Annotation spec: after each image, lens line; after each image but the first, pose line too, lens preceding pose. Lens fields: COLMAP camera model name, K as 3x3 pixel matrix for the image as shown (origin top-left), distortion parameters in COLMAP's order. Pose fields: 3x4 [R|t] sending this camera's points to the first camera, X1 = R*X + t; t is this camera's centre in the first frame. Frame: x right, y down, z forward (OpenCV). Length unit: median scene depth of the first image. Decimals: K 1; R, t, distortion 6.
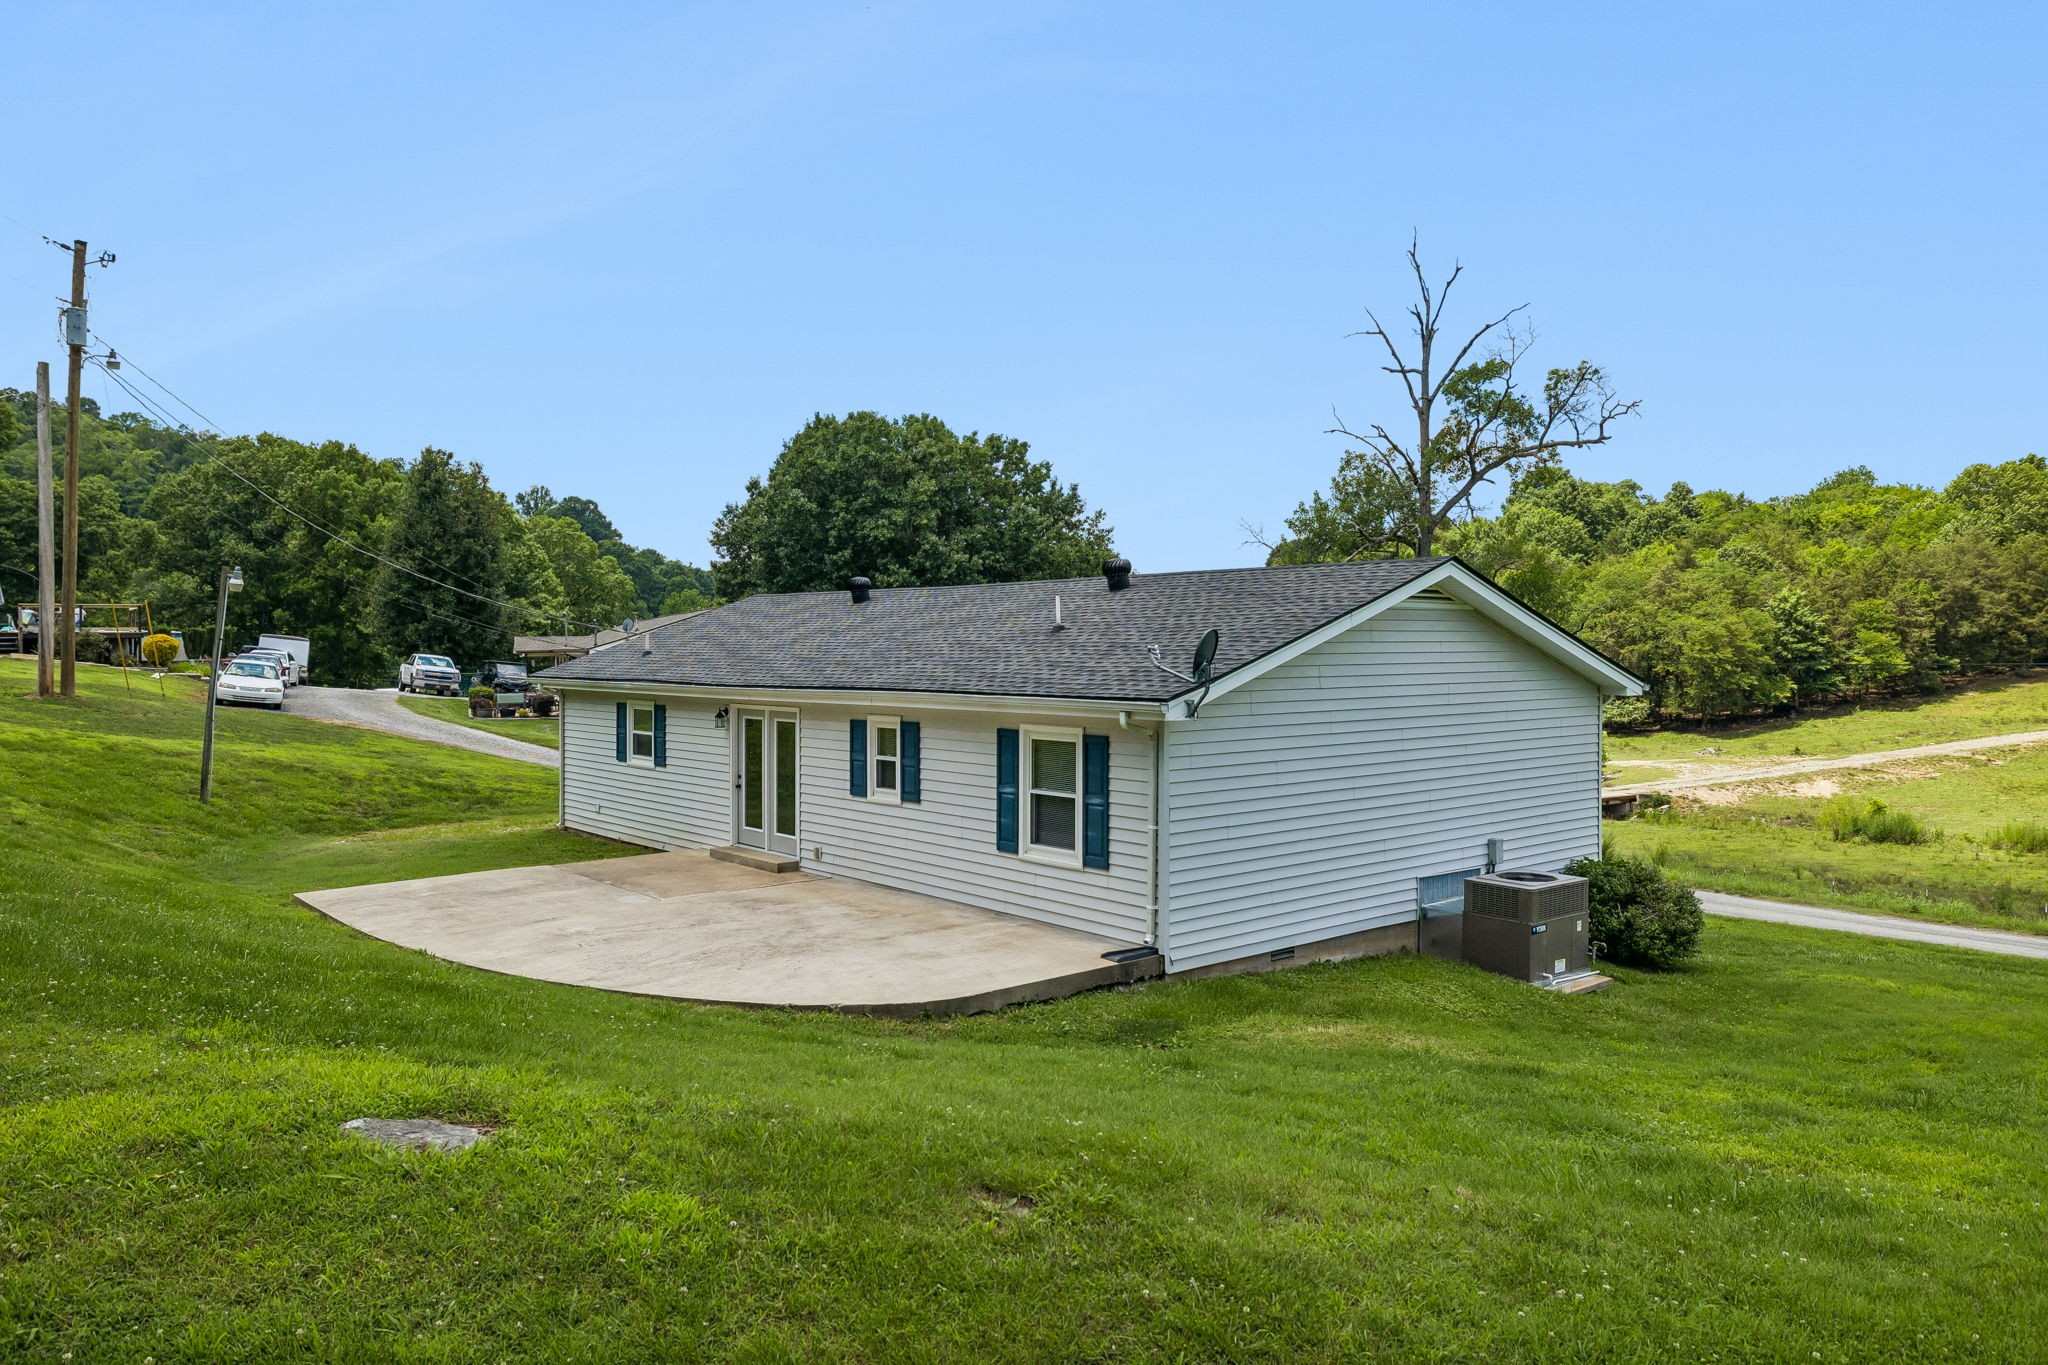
lens RADIAL K [[1410.6, 0, 1031.9], [0, 1410.6, 641.8], [0, 0, 1]] dist [-0.004208, 0.001177]
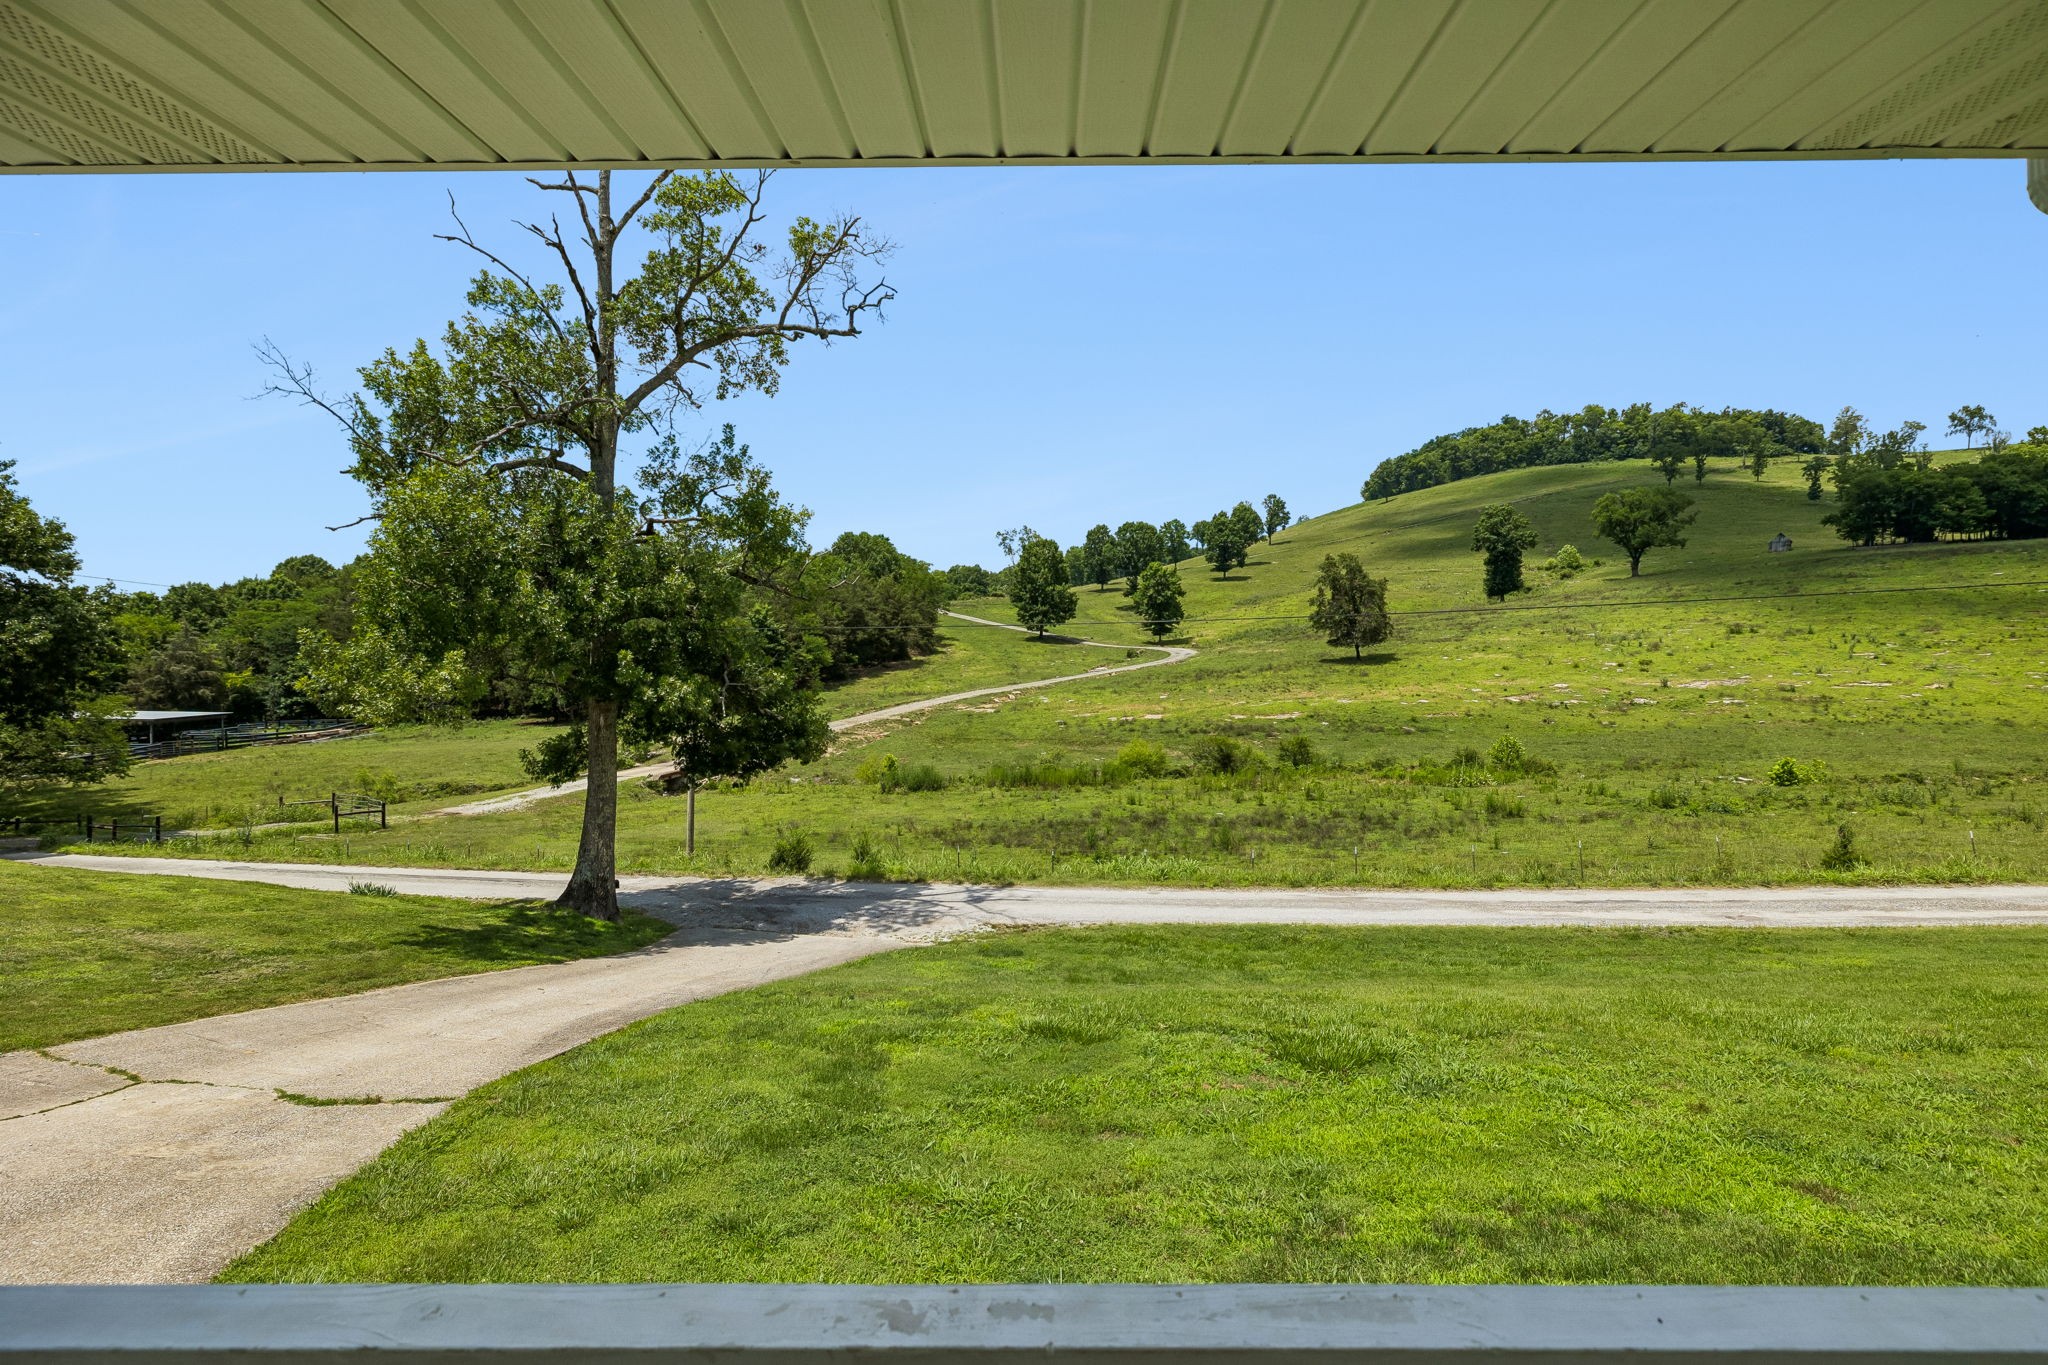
lens RADIAL K [[933.3, 0, 1028.6], [0, 933.3, 664.0], [0, 0, 1]] dist [-0.019176, 0.006429]
pose [[0.655989, -0.009084, 0.754716, 0.072239], [0.003816, 0.999955, 0.008719, 0.034057], [-0.754761, -0.002839, 0.655994, 0.545841]]
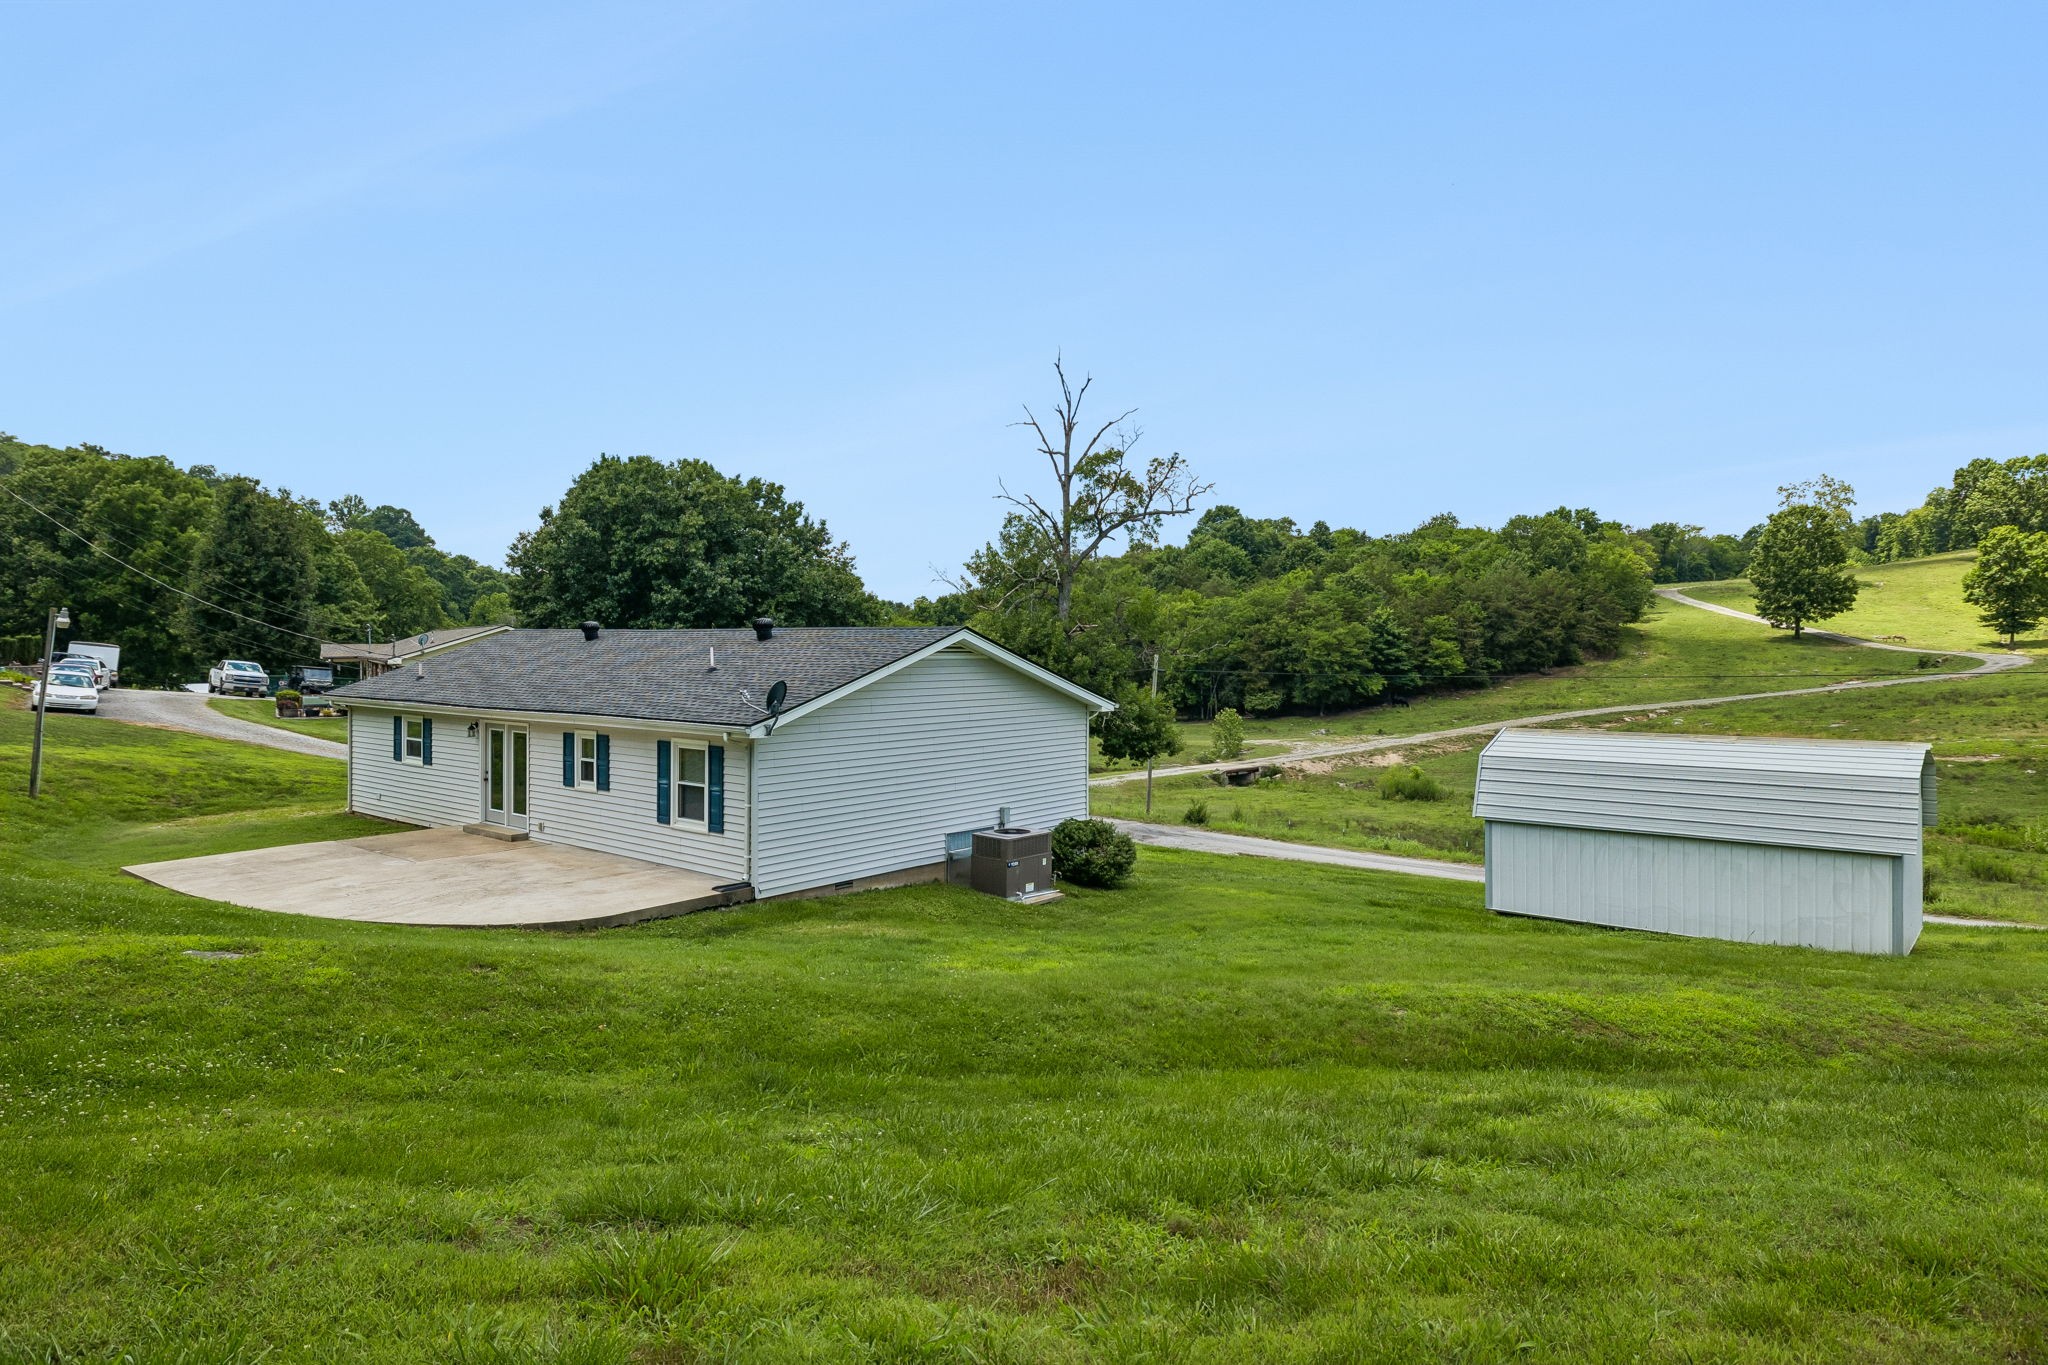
lens RADIAL K [[1198.0, 0, 1050.1], [0, 1198.0, 646.9], [0, 0, 1]] dist [-0.002683, 0.001050]
pose [[0.981877, 0.003922, 0.189479, 0.049038], [-0.005154, 0.999969, 0.006008, -0.016174], [-0.189449, -0.006876, 0.981866, -0.109418]]
